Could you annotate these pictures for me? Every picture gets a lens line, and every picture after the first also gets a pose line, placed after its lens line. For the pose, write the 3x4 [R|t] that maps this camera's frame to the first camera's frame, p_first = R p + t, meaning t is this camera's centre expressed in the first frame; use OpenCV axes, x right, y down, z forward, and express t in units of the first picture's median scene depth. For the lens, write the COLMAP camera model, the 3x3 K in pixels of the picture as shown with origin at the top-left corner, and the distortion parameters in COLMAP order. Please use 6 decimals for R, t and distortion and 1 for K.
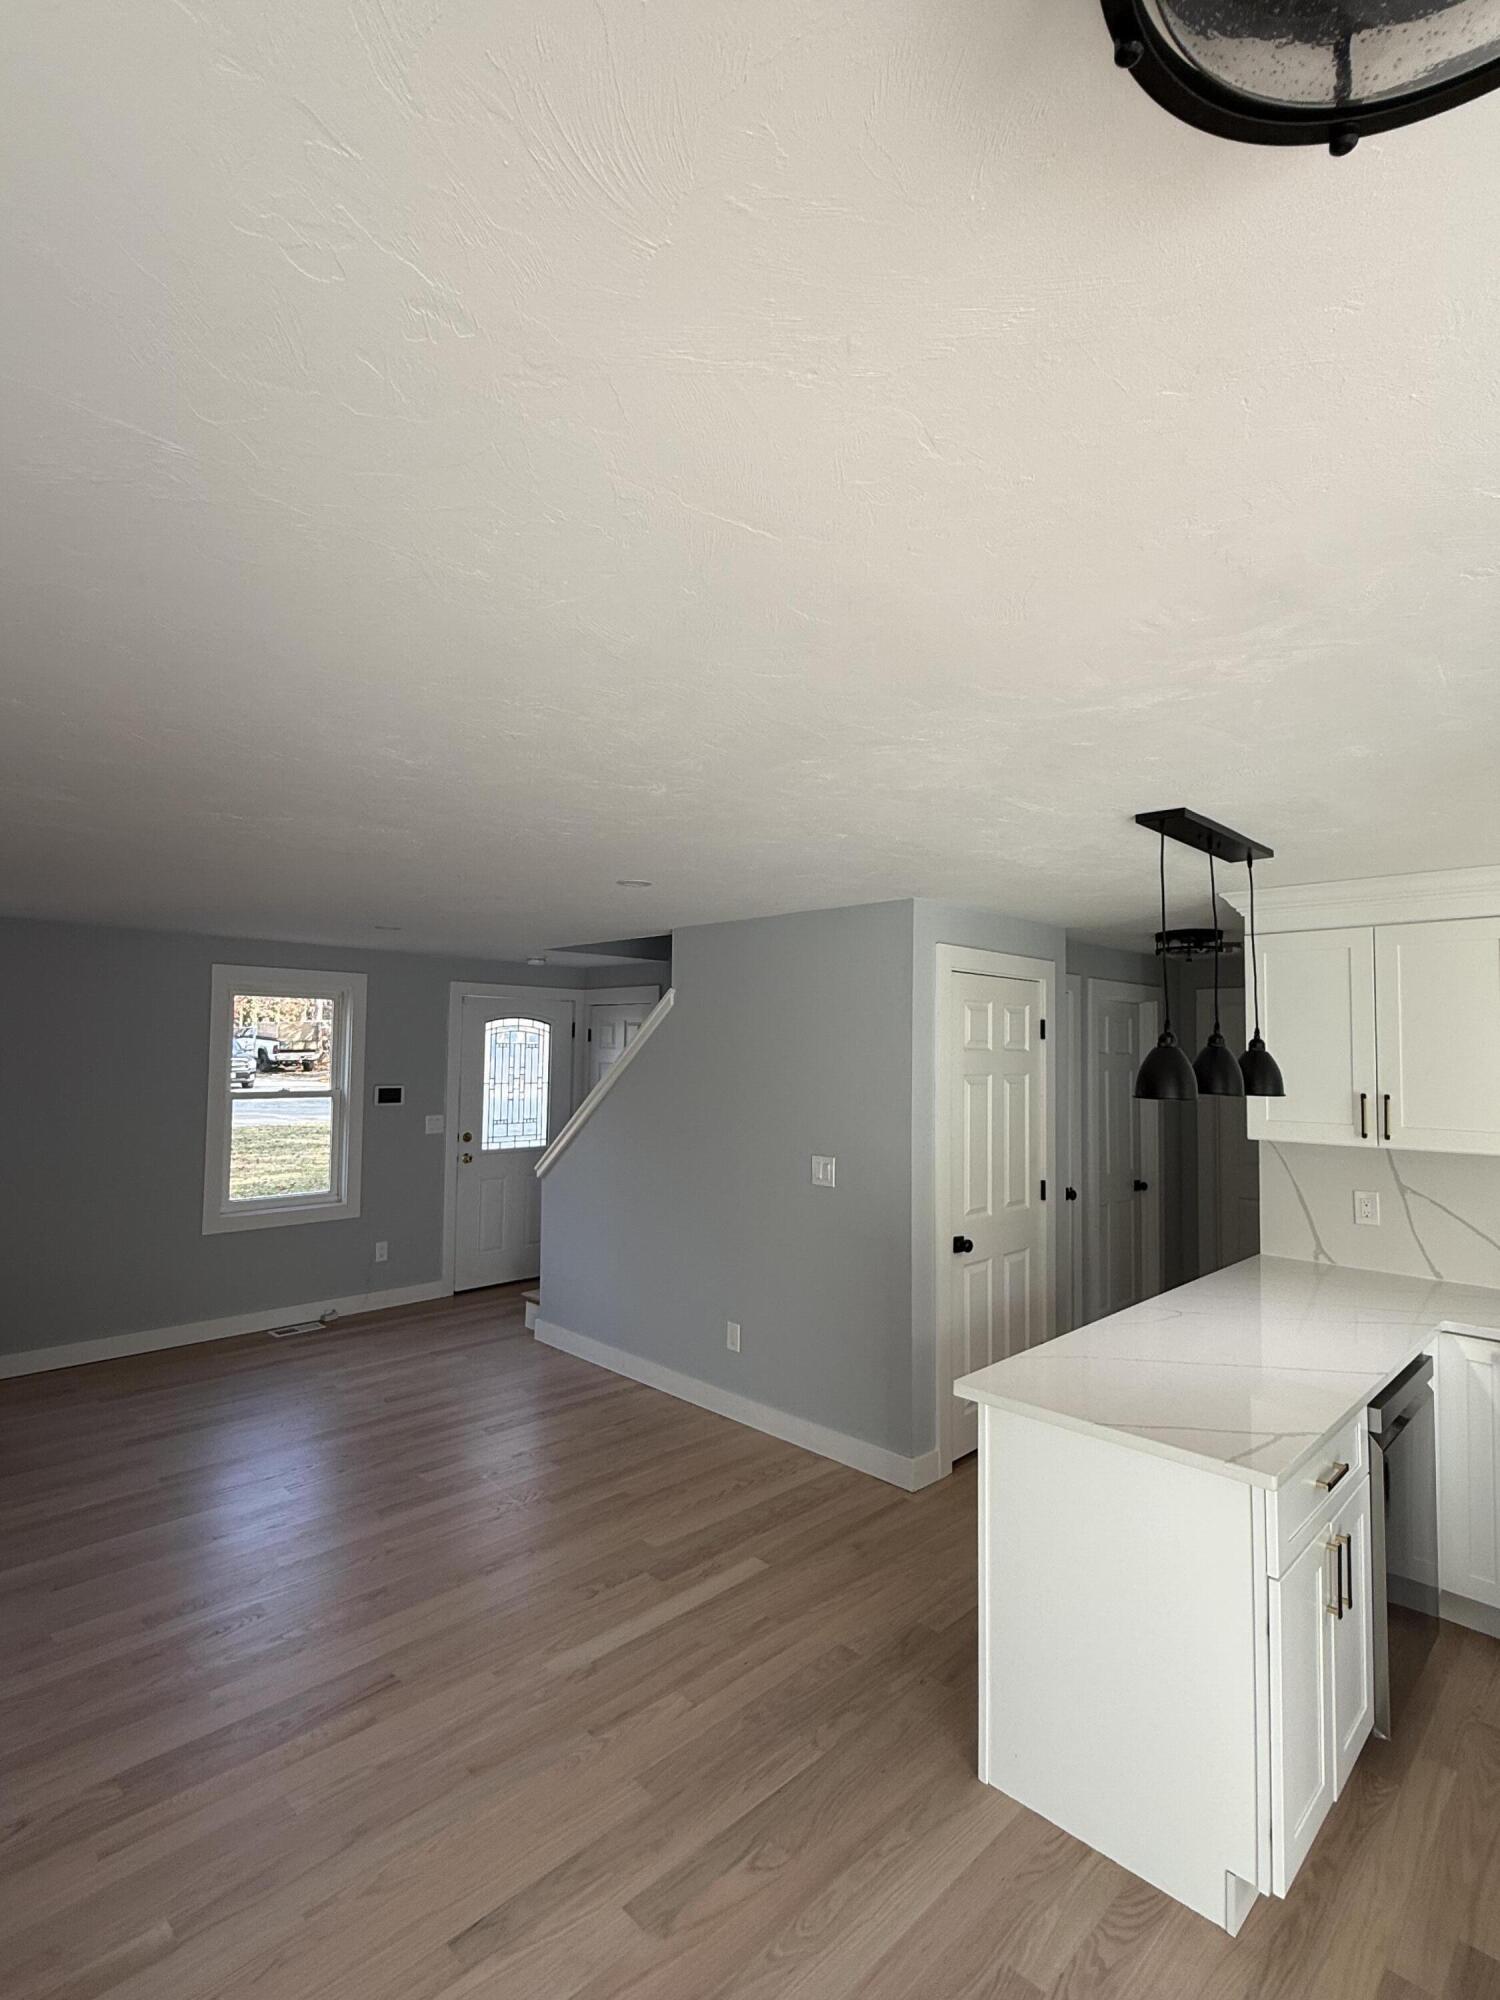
lens RADIAL K [[970.0, 0, 750.0], [0, 970.0, 1000.0], [0, 0, 1]] dist [0.001134, -0.000066]
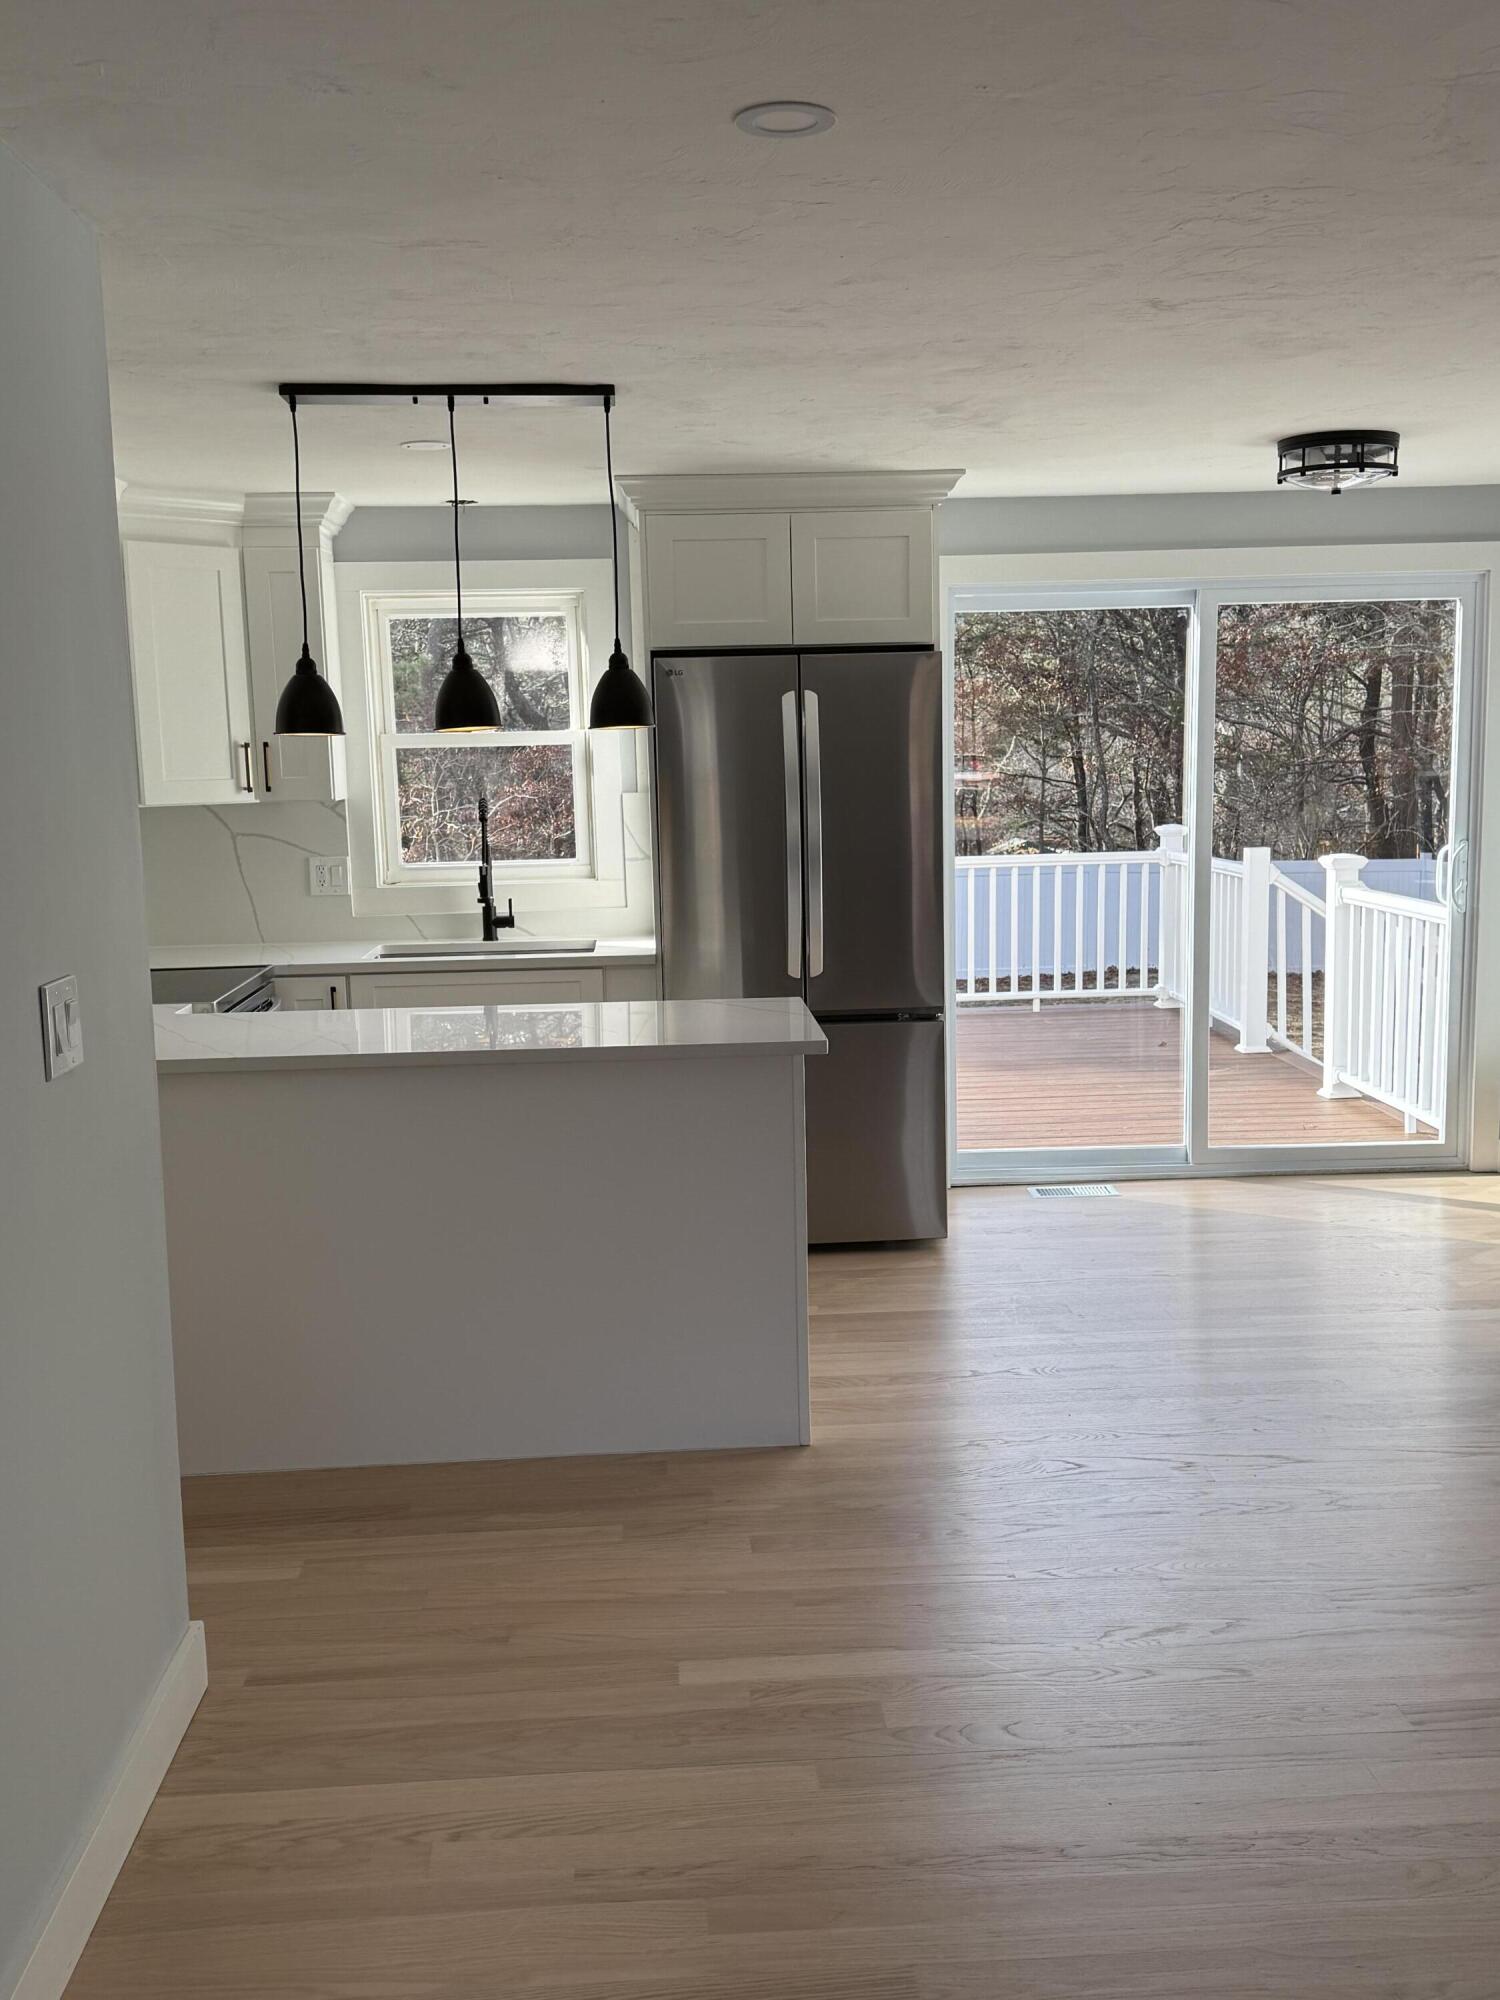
lens RADIAL K [[1872.6, 0, 750.0], [0, 1872.6, 1000.0], [0, 0, 1]] dist [0.198495, -0.479822]
pose [[-0.746211, -0.085814, 0.660156, -0.646804], [-0.022486, 0.994340, 0.103838, 0.129666], [-0.665330, 0.062641, -0.743917, 1.712059]]
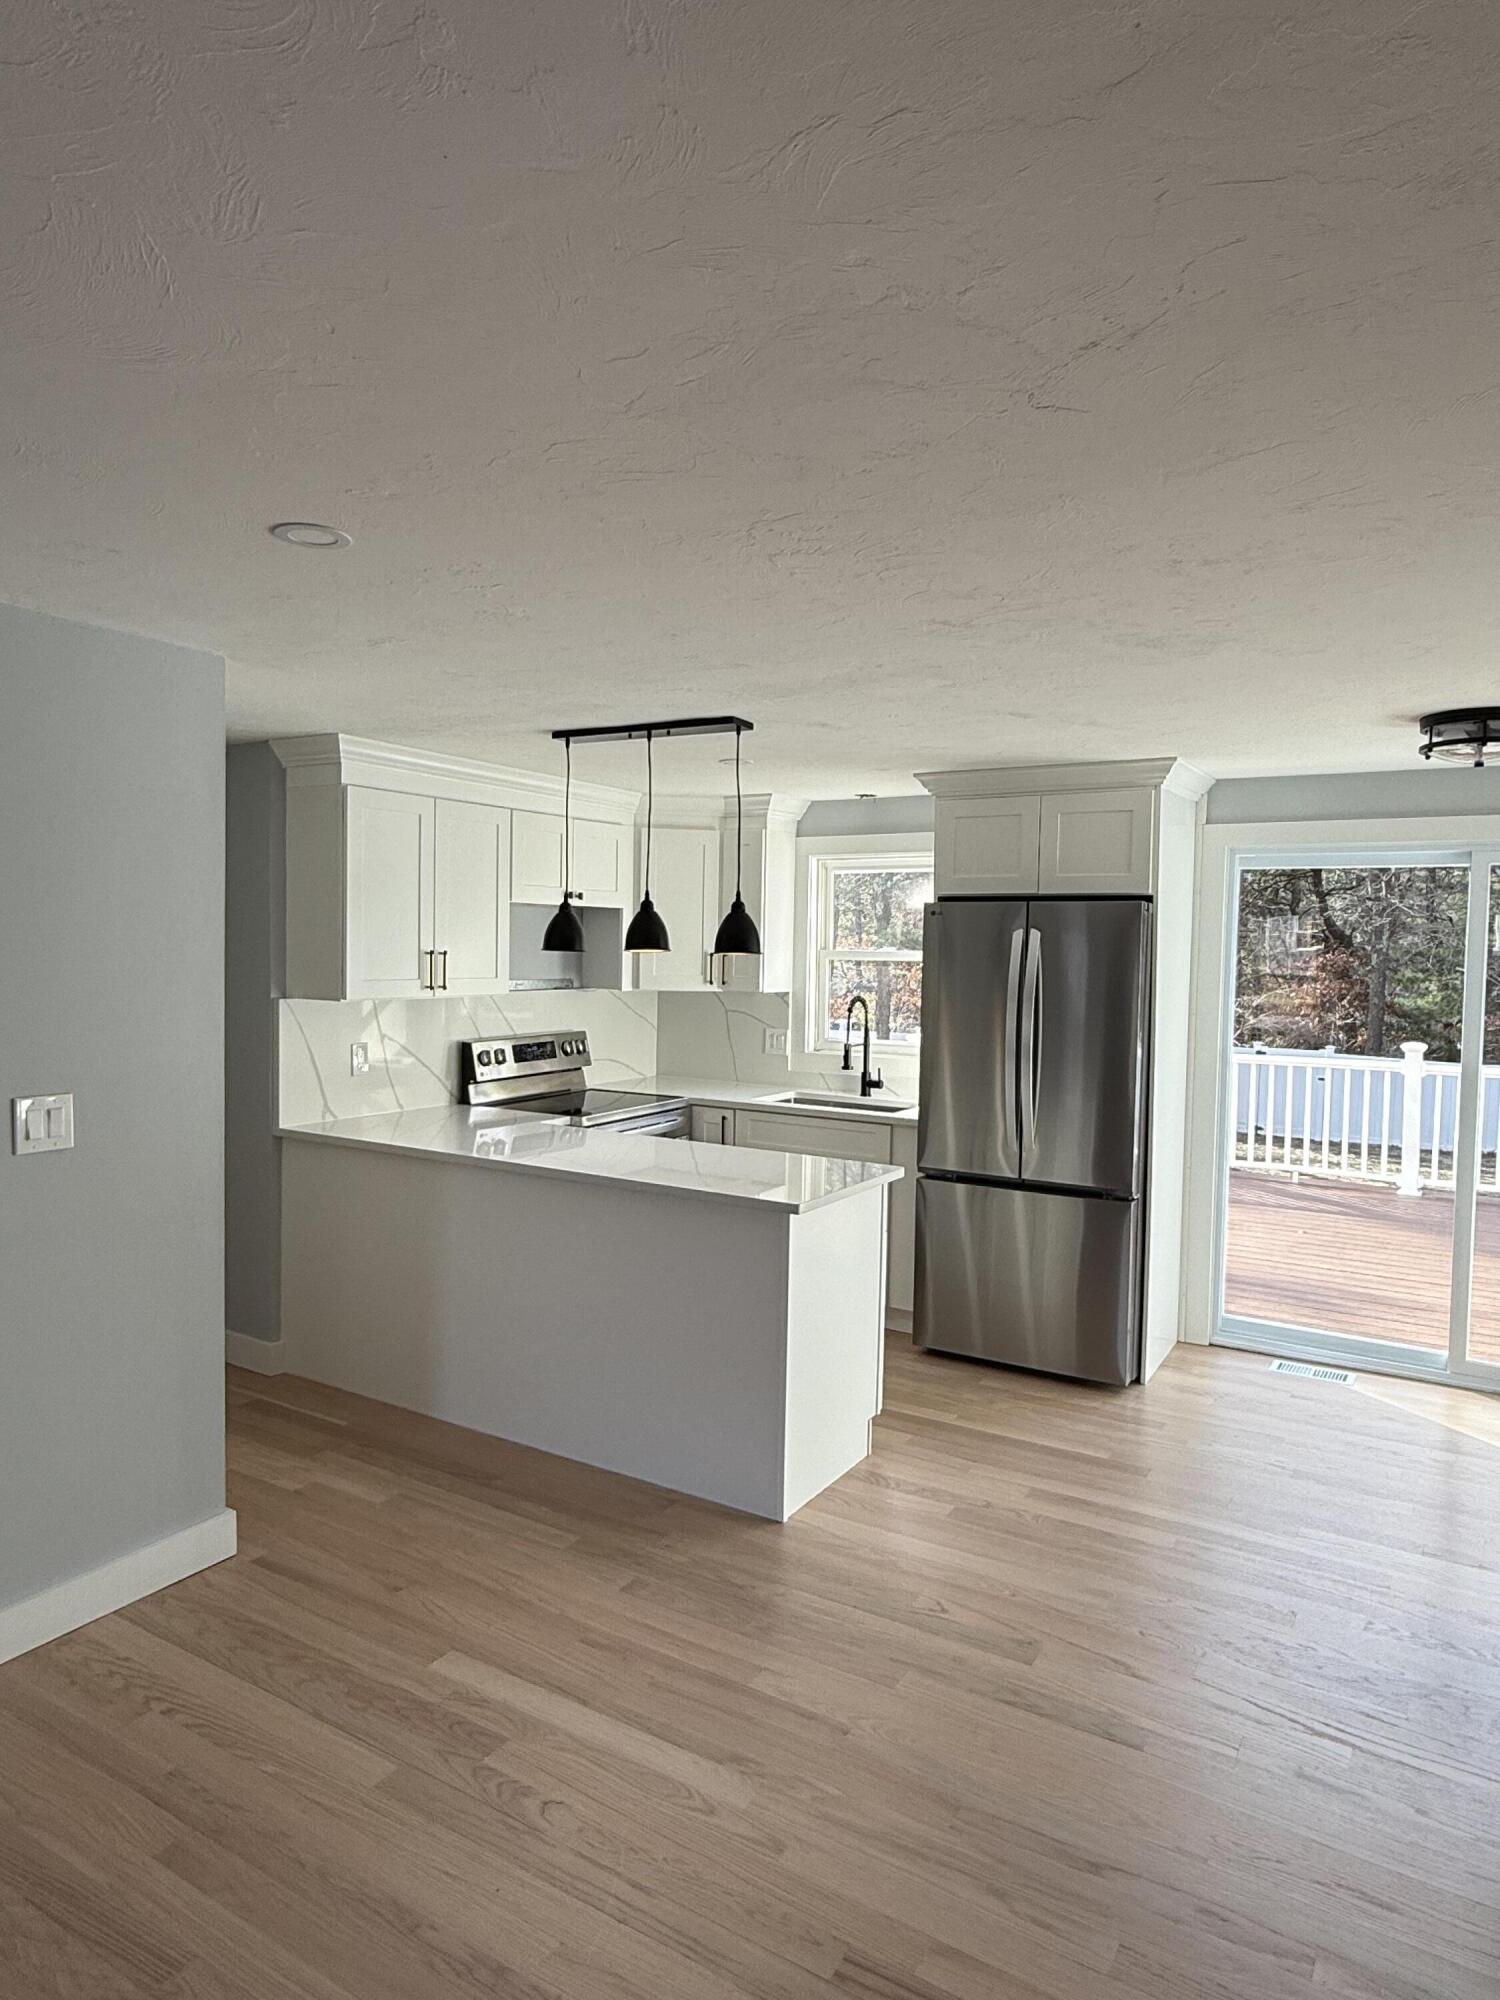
lens RADIAL K [[1230.3, 0, 750.0], [0, 1230.3, 1000.0], [0, 0, 1]] dist [0.005446, -0.001940]
pose [[-0.230175, -0.060420, 0.971272, -0.855800], [-0.072949, 0.996334, 0.044692, 0.068150], [-0.970411, -0.060566, -0.233739, 1.032622]]
